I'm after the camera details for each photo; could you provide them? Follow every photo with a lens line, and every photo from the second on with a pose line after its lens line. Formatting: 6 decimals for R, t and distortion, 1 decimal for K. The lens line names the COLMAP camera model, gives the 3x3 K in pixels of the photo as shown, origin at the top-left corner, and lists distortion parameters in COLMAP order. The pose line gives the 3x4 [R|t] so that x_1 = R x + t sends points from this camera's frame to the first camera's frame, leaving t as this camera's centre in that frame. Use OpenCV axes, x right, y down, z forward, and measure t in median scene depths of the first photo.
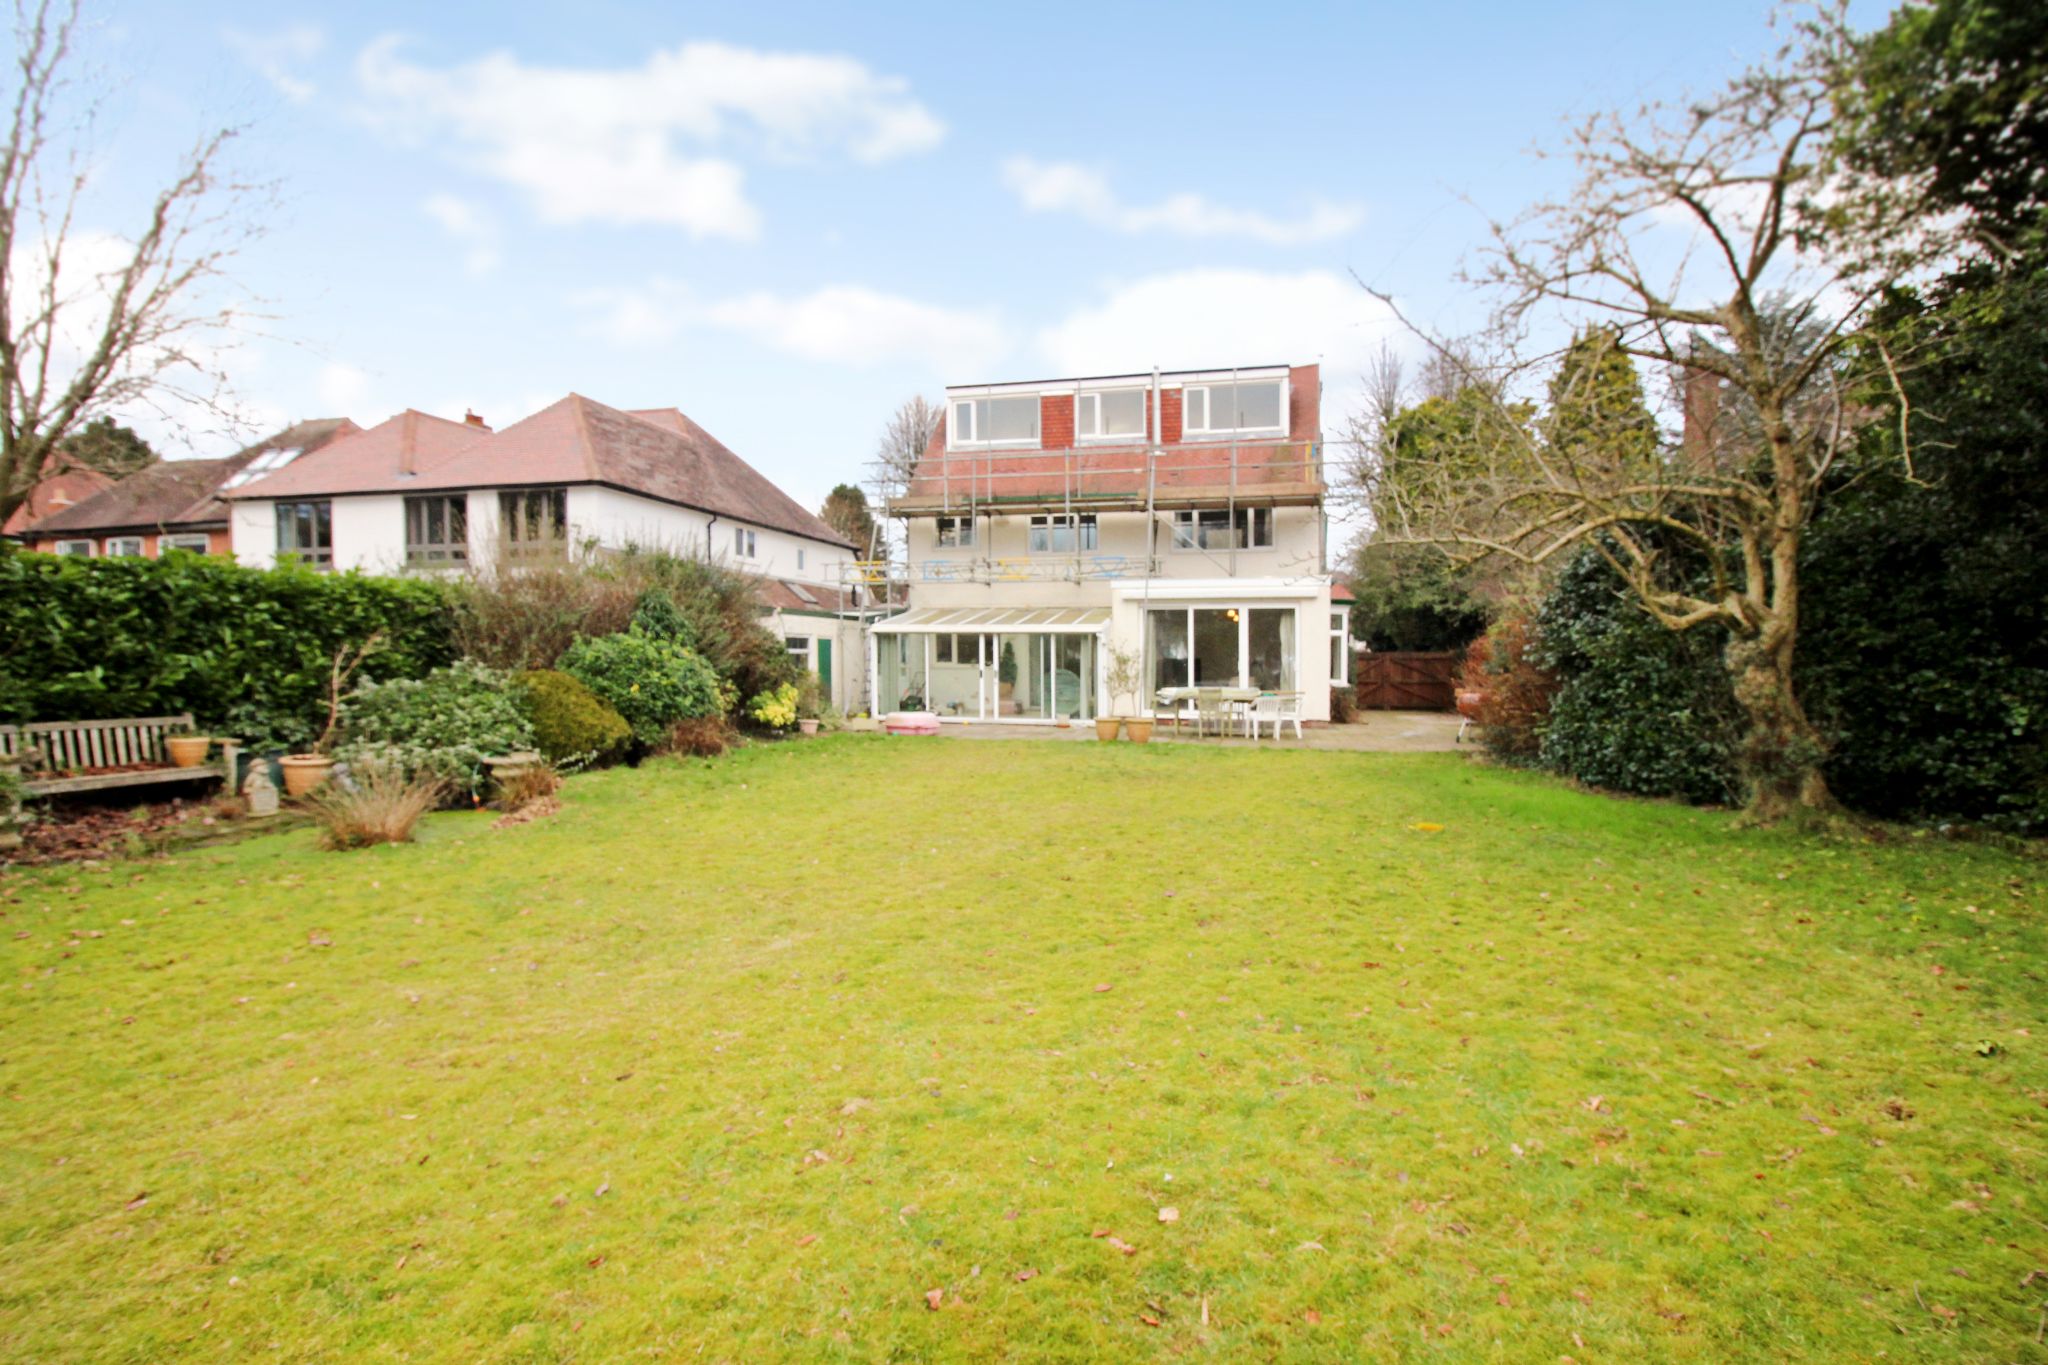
lens RADIAL K [[982.3, 0, 1028.4], [0, 982.3, 681.0], [0, 0, 1]] dist [-0.001053, -0.000141]
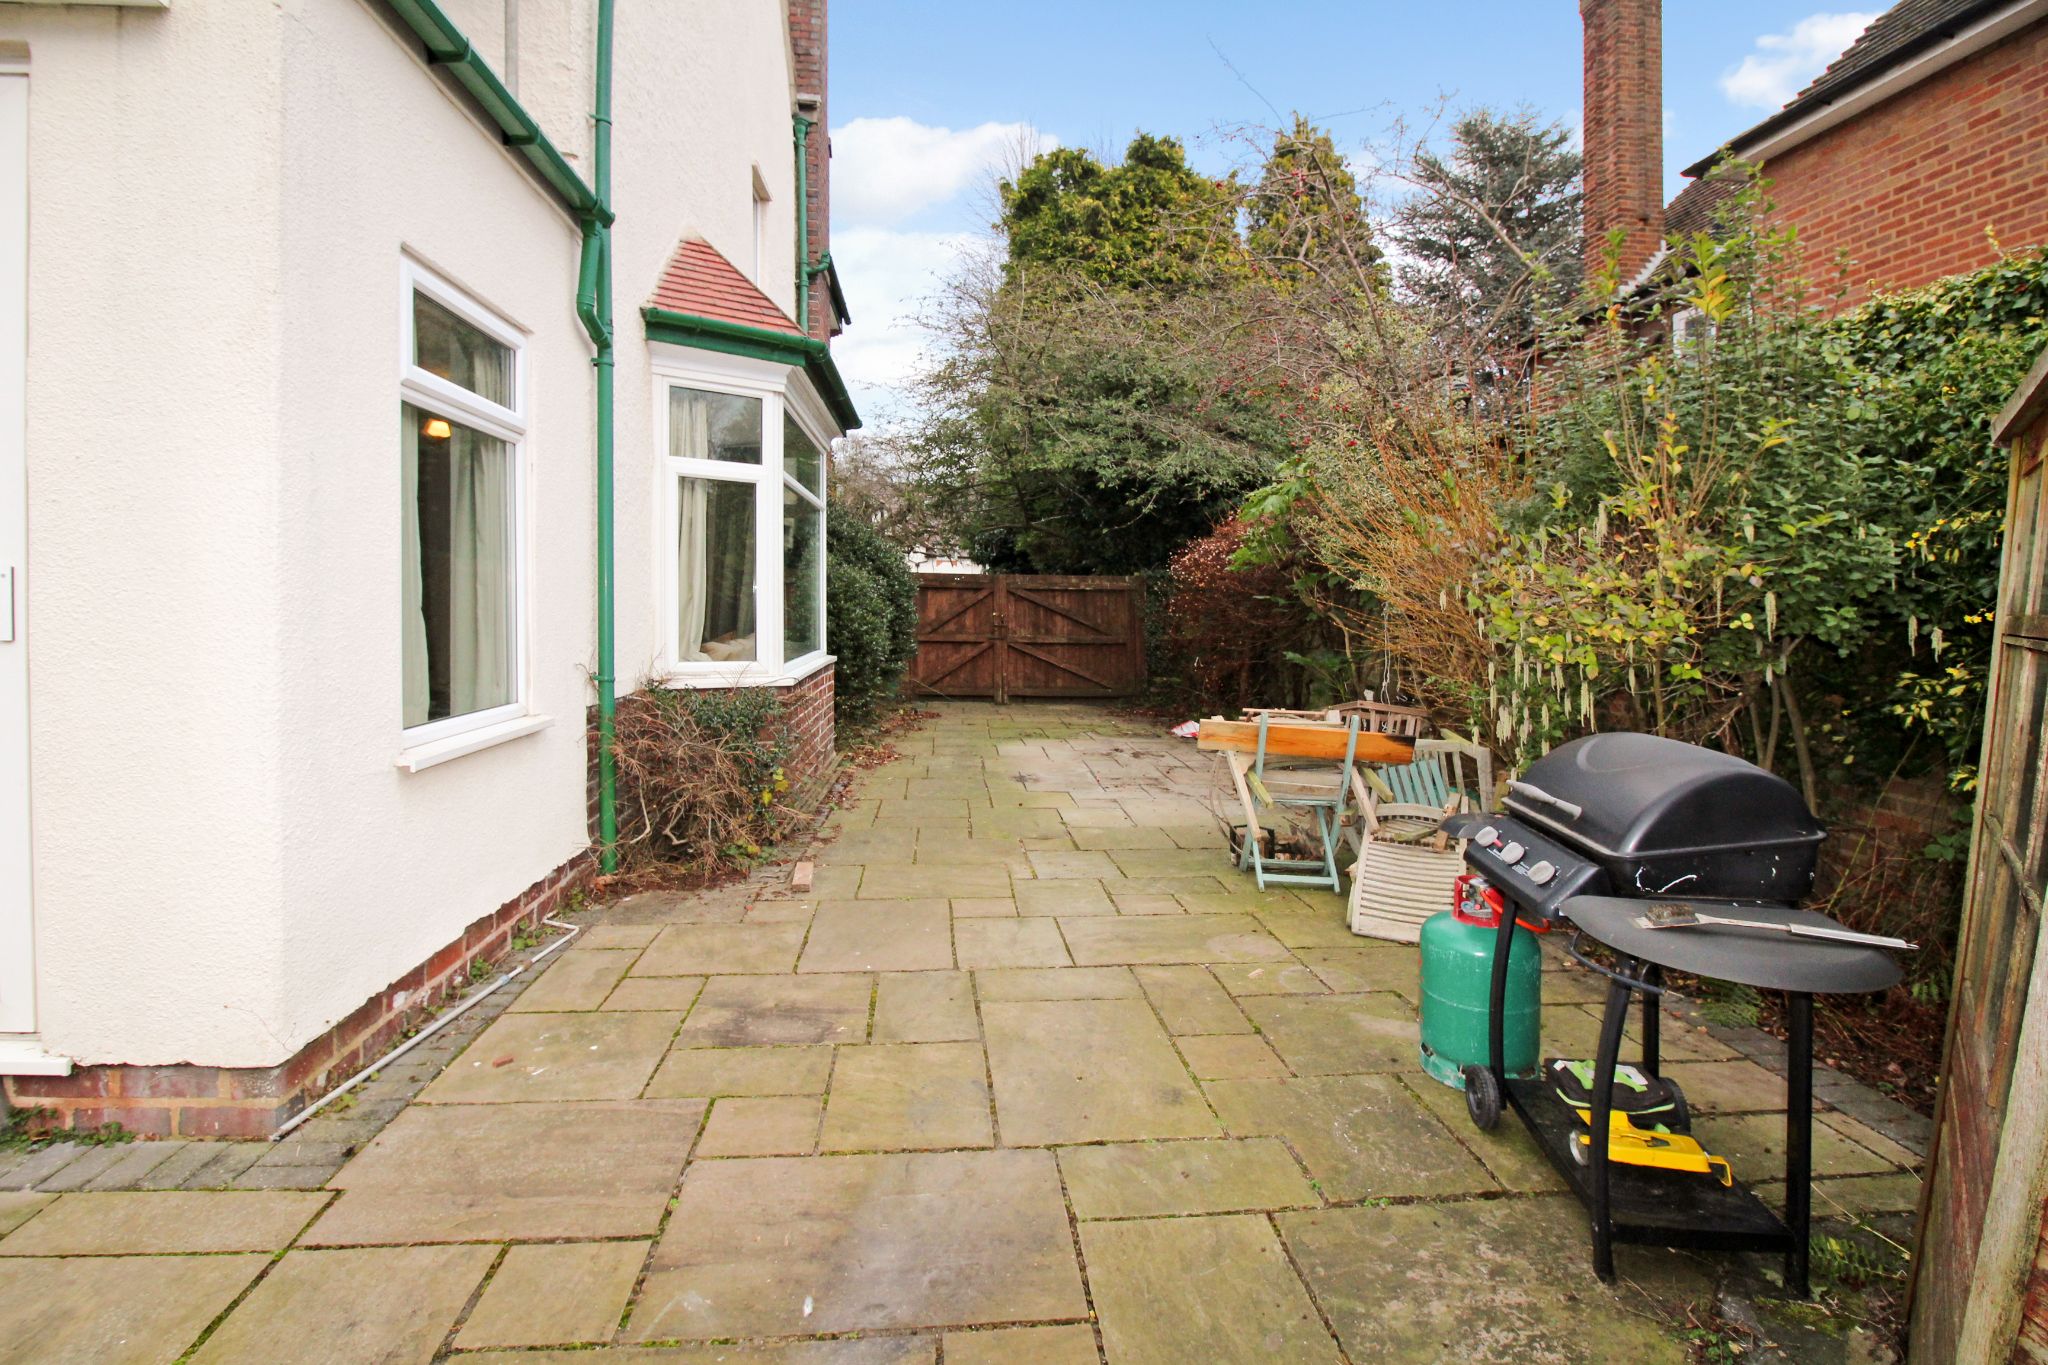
lens RADIAL K [[982.3, 0, 1023.8], [0, 982.3, 681.6], [0, 0, 1]] dist [-0.001053, -0.000141]
pose [[0.947967, -0.025825, 0.317319, 0.236950], [0.006391, 0.998047, 0.062133, -0.008852], [-0.318304, -0.056872, 0.946281, 0.583781]]
